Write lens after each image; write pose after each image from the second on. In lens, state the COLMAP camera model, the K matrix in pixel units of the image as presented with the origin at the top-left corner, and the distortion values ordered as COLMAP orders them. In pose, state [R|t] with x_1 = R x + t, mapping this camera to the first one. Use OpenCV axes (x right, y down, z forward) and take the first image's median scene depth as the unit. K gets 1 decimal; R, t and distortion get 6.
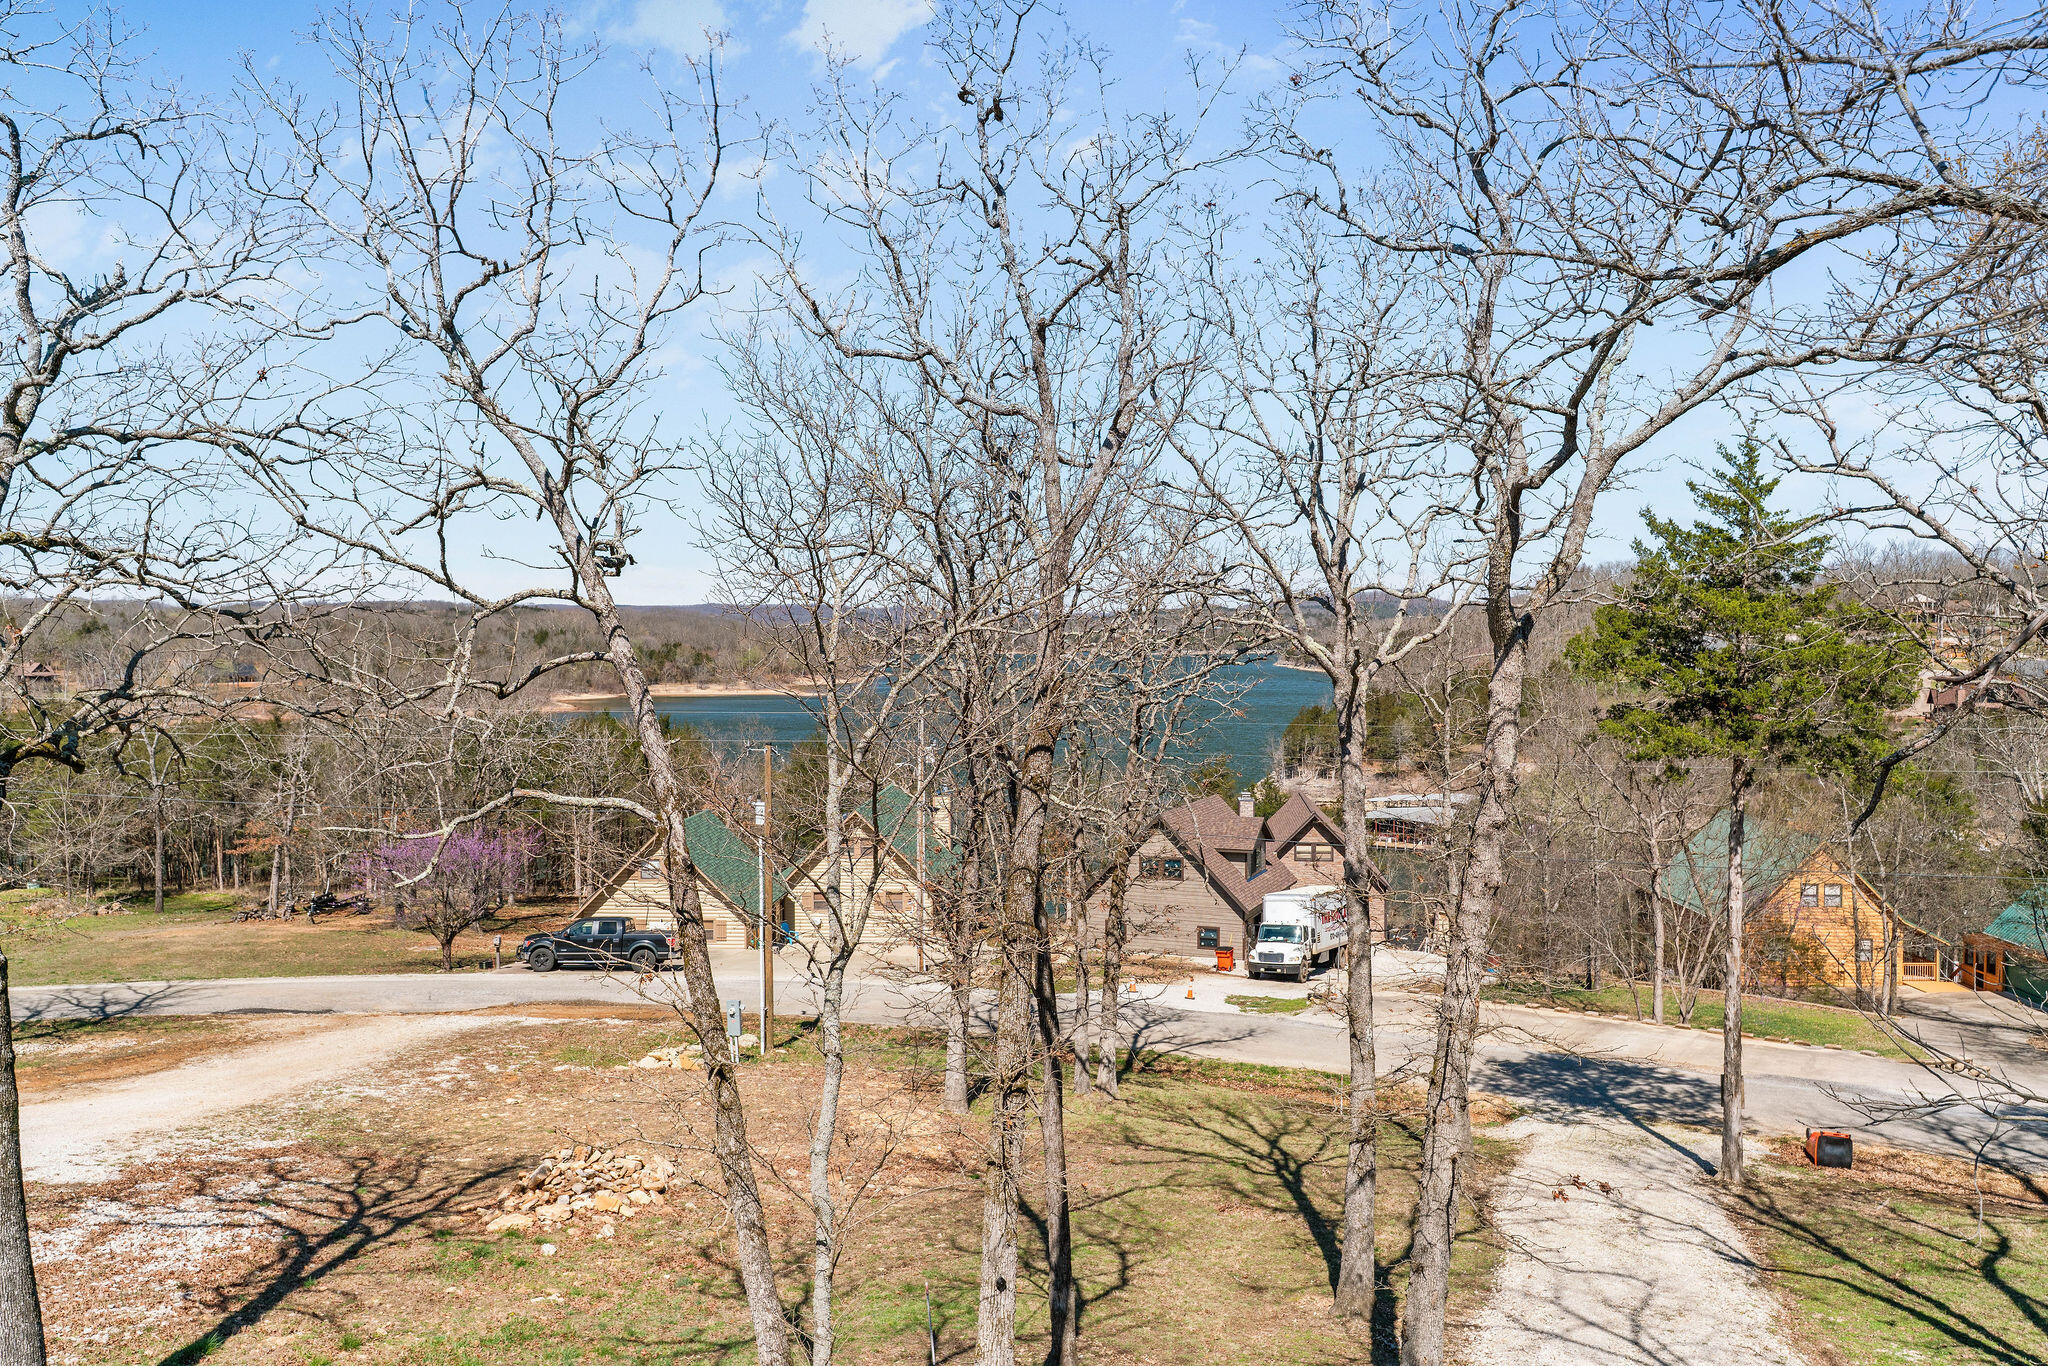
lens RADIAL K [[1585.5, 0, 1007.9], [0, 1585.5, 688.0], [0, 0, 1]] dist [0.014702, -0.013920]
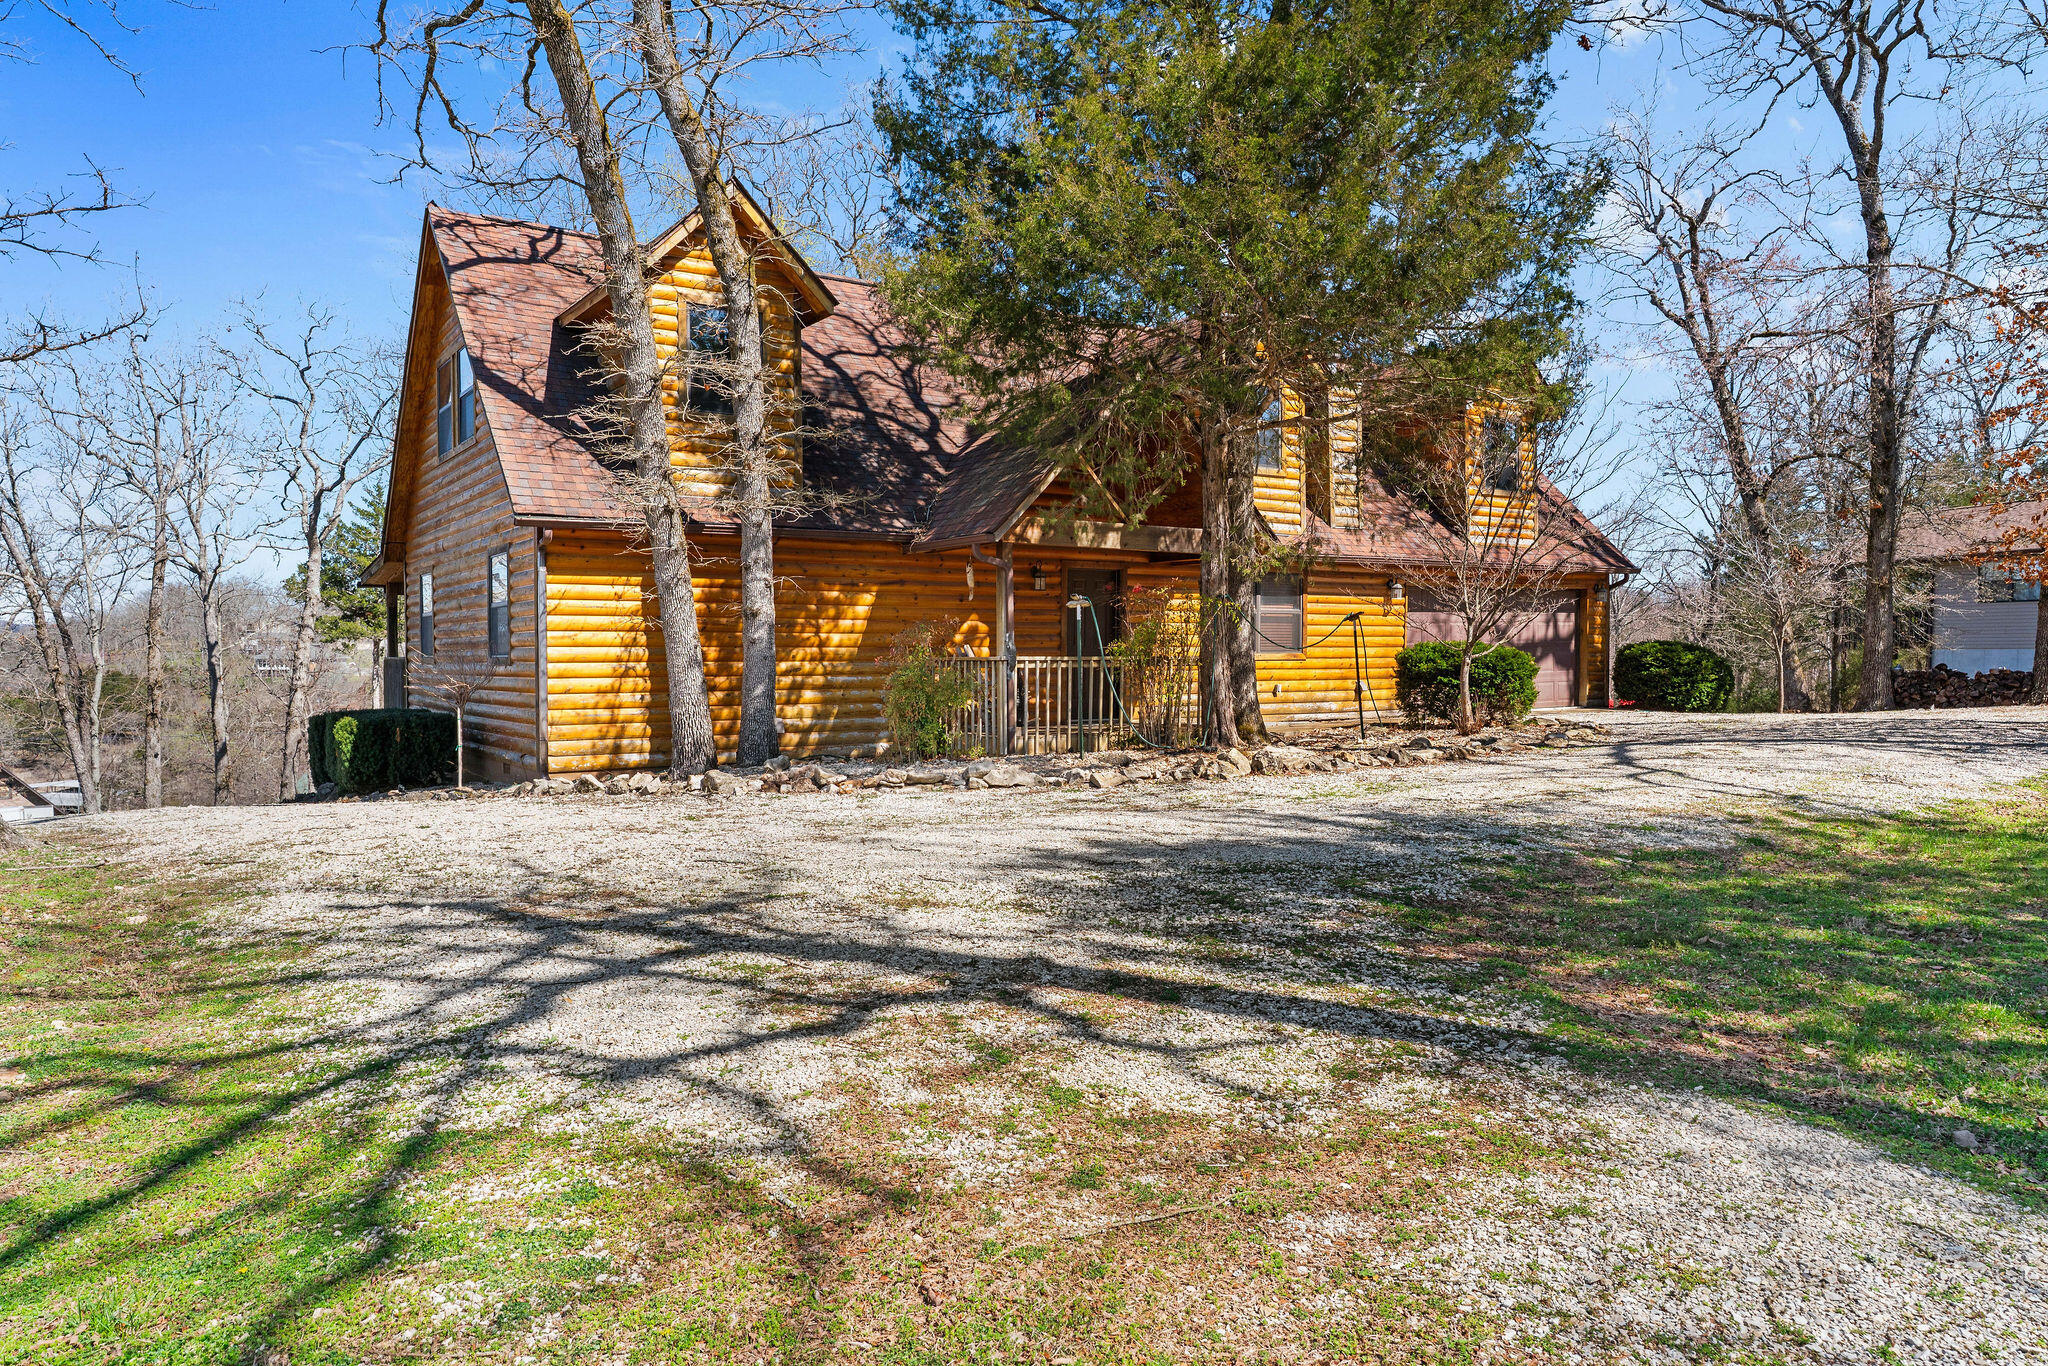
lens RADIAL K [[1409.4, 0, 1025.5], [0, 1409.4, 671.5], [0, 0, 1]] dist [-0.005021, -0.000330]
pose [[0.623797, -0.008416, 0.781541, -0.414099], [0.028450, 0.999524, -0.011945, 0.125346], [-0.781068, 0.029685, 0.623739, -0.737923]]
